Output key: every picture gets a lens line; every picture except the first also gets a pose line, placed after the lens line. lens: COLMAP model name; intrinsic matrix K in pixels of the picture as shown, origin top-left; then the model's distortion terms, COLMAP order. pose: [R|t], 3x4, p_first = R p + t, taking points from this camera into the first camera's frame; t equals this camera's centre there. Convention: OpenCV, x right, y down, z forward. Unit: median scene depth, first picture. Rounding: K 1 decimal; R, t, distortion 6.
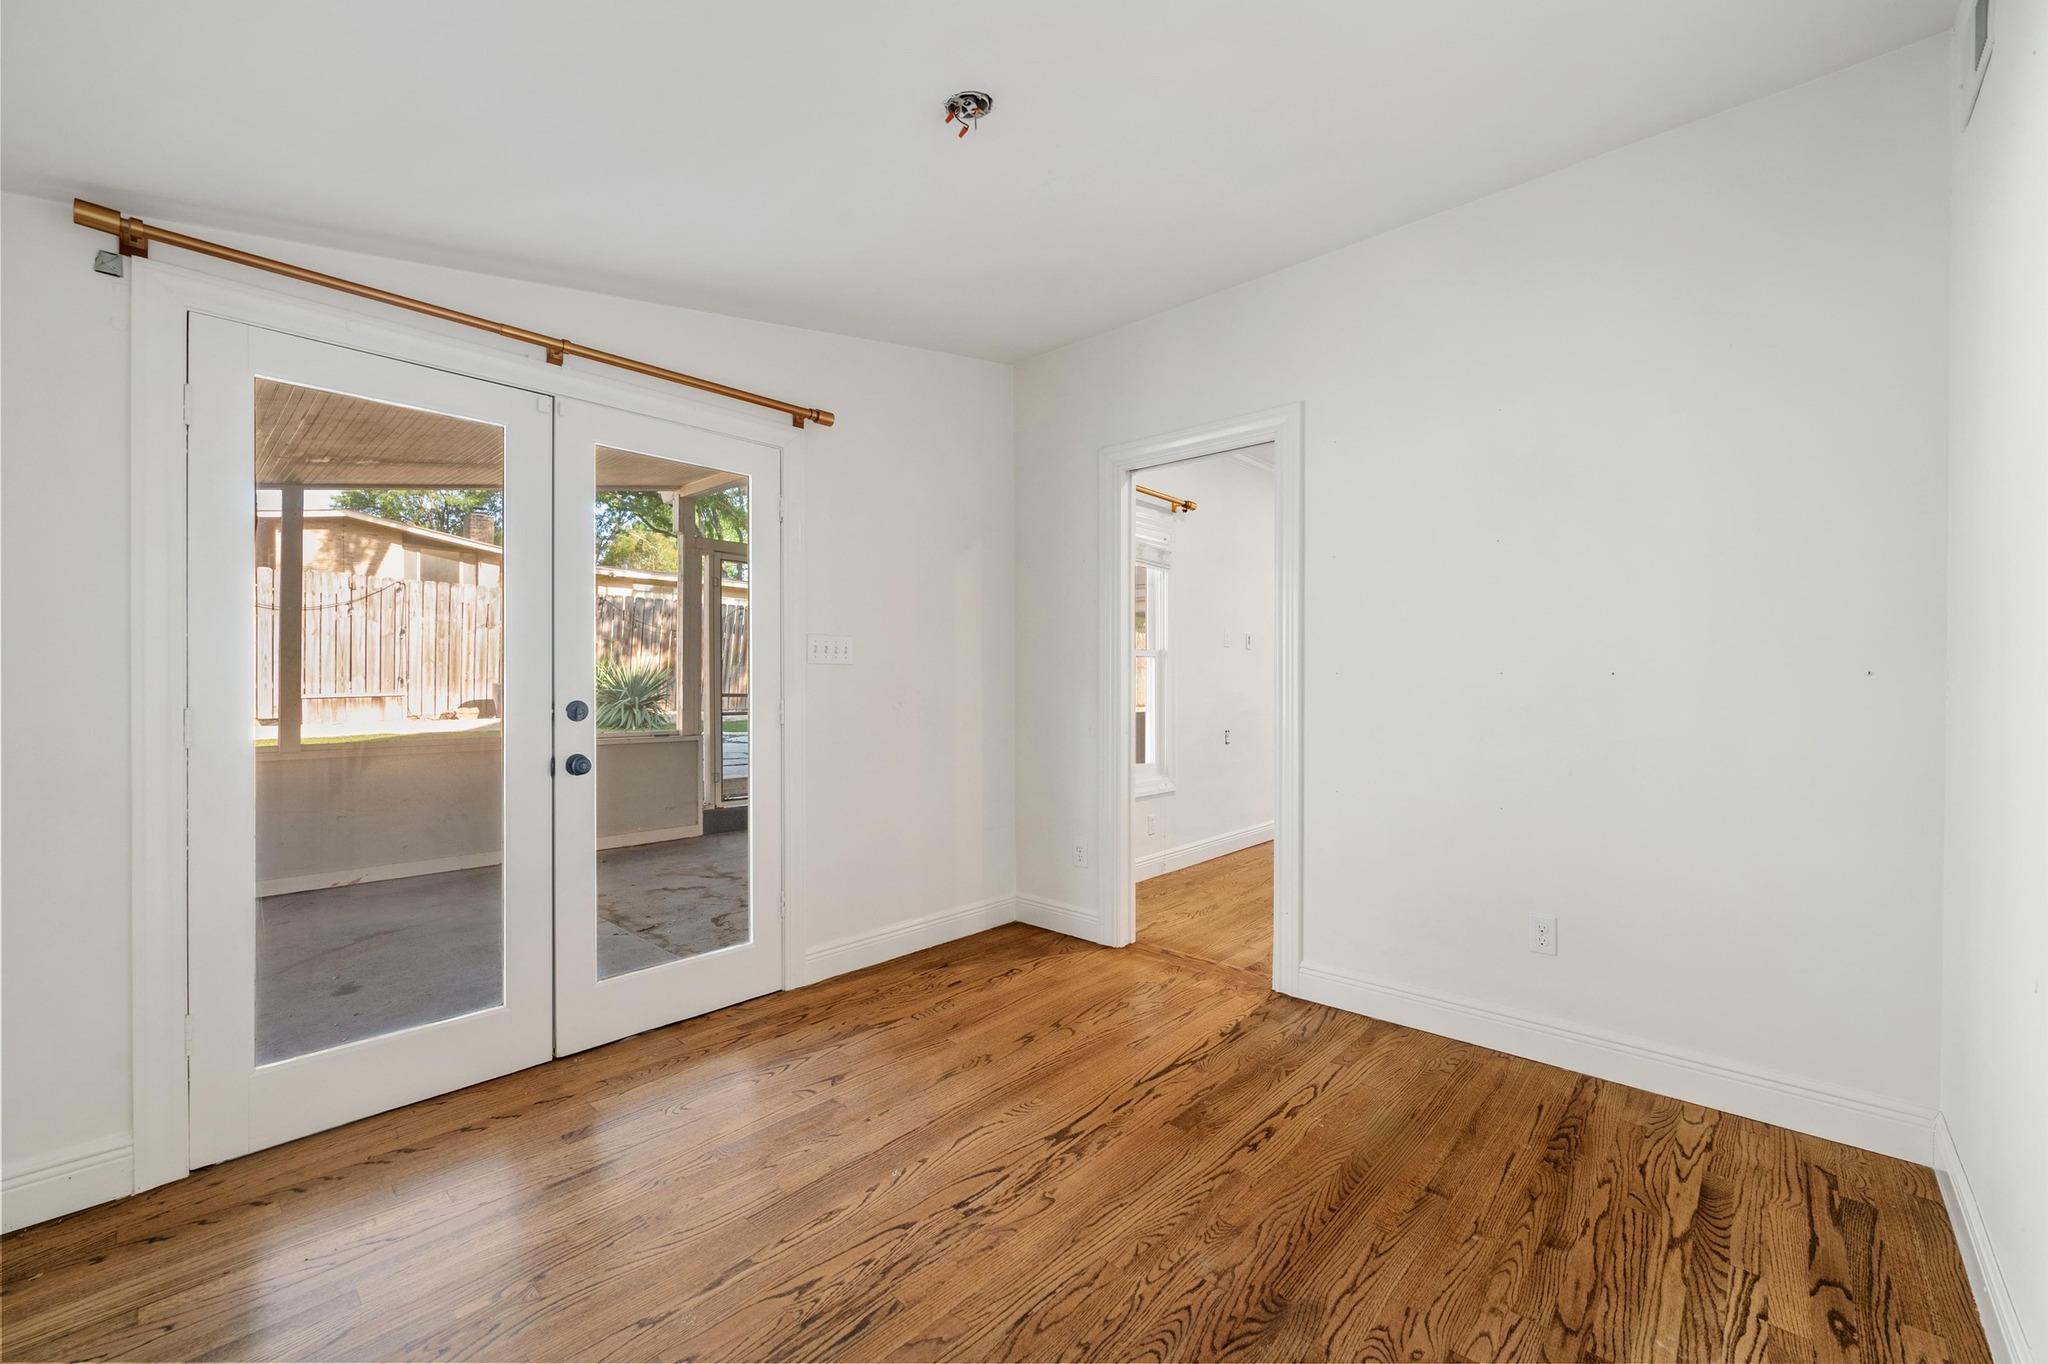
lens RADIAL K [[813.1, 0, 1022.6], [0, 813.1, 679.2], [0, 0, 1]] dist [-0.006759, 0.000361]
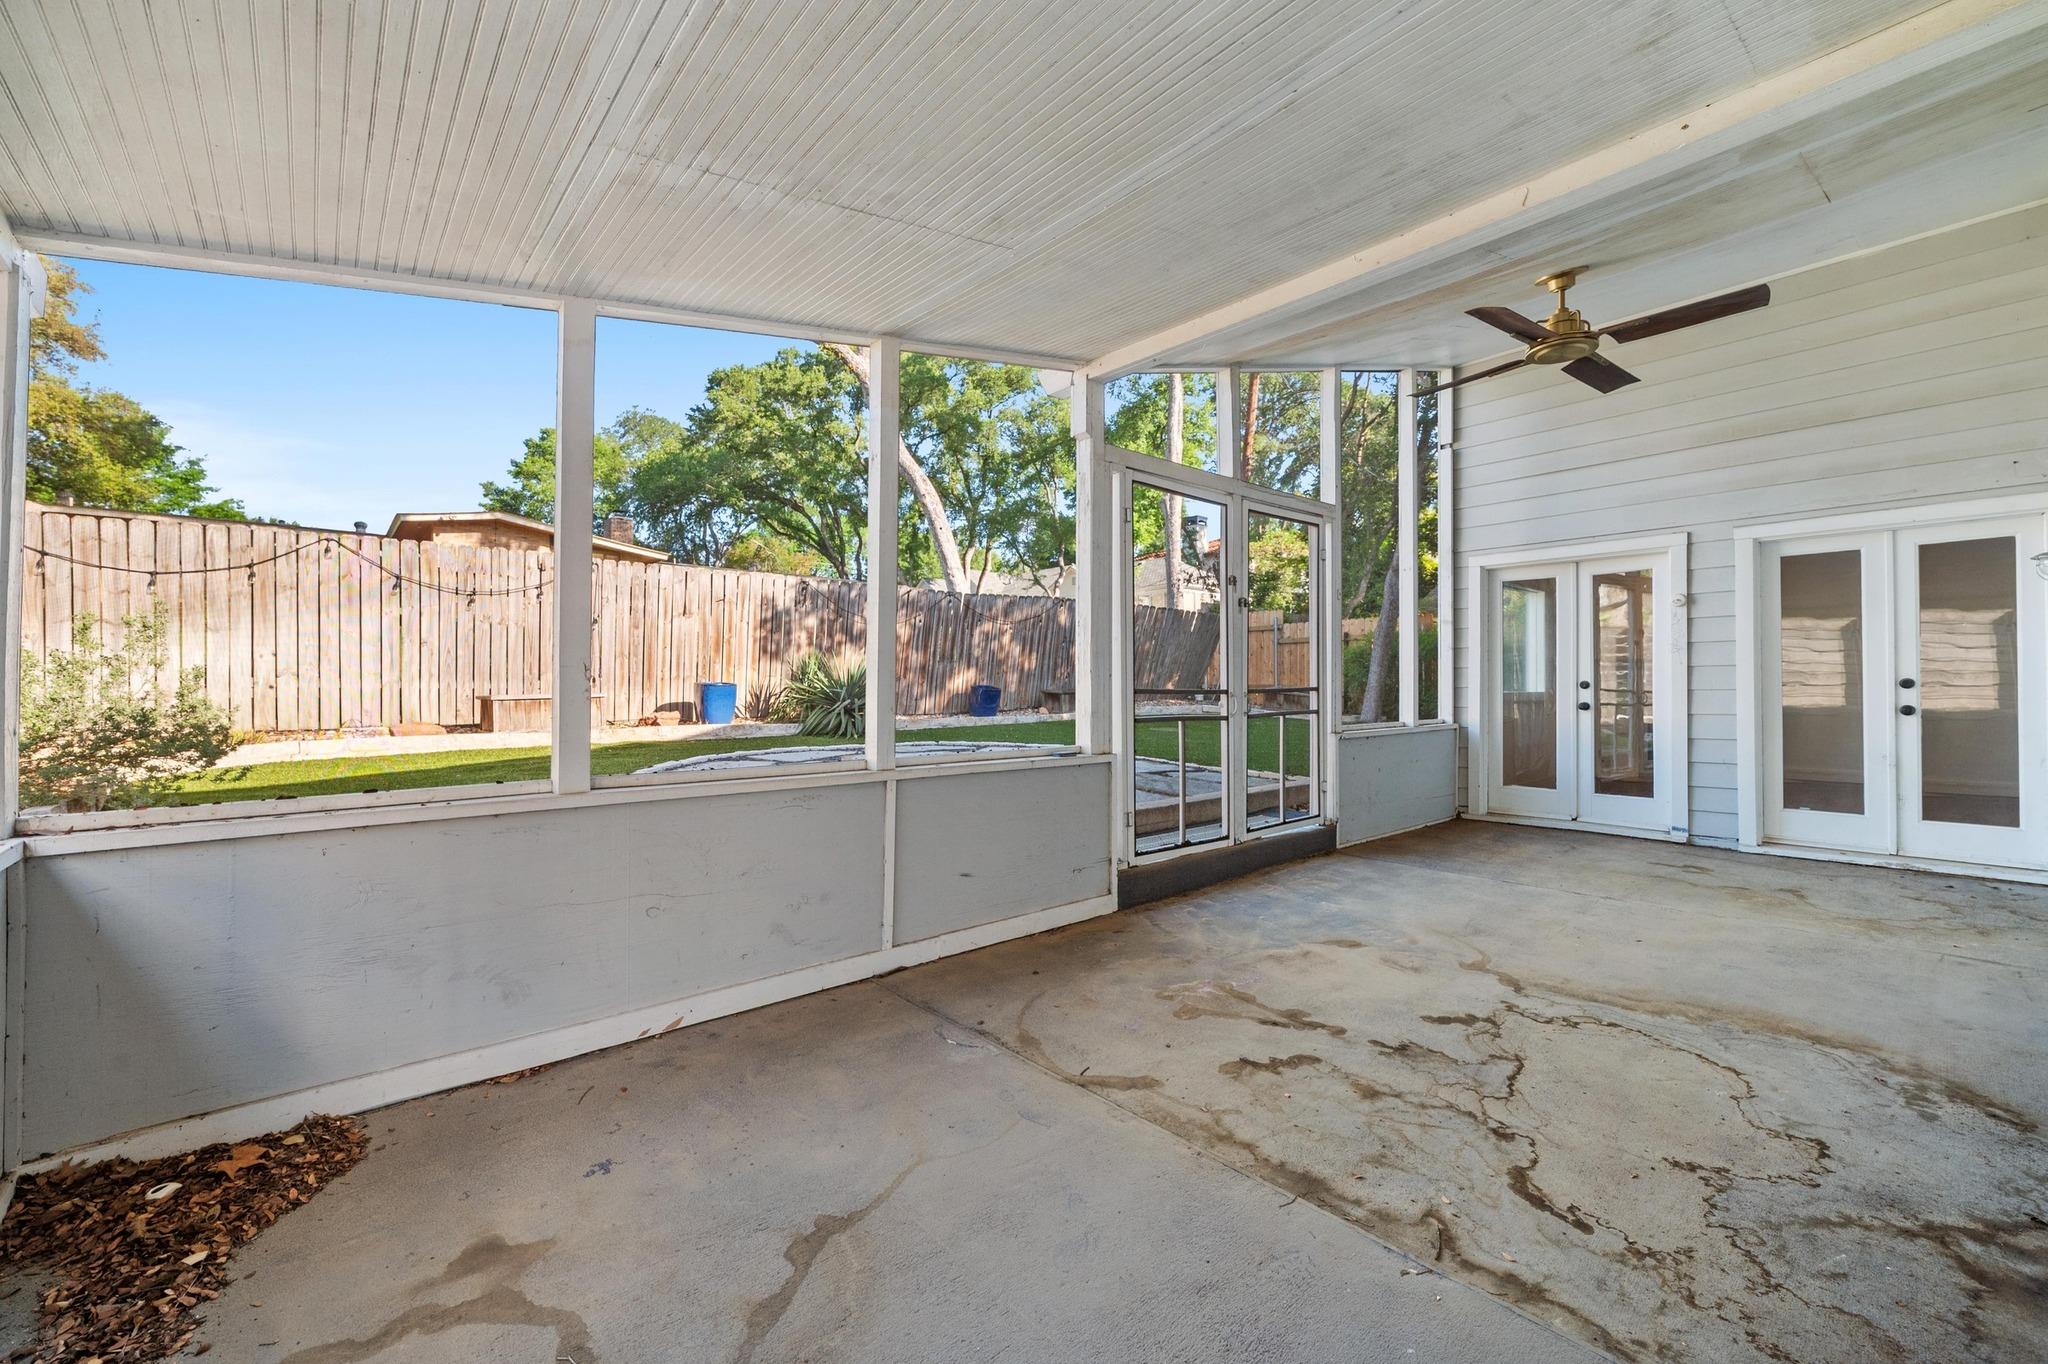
lens RADIAL K [[813.1, 0, 1024.9], [0, 813.1, 686.2], [0, 0, 1]] dist [-0.006759, 0.000361]
pose [[0.994460, -0.002841, -0.105080, -0.246598], [0.003077, 0.999993, 0.002081, 0.008684], [0.105073, -0.002393, 0.994462, 0.222116]]
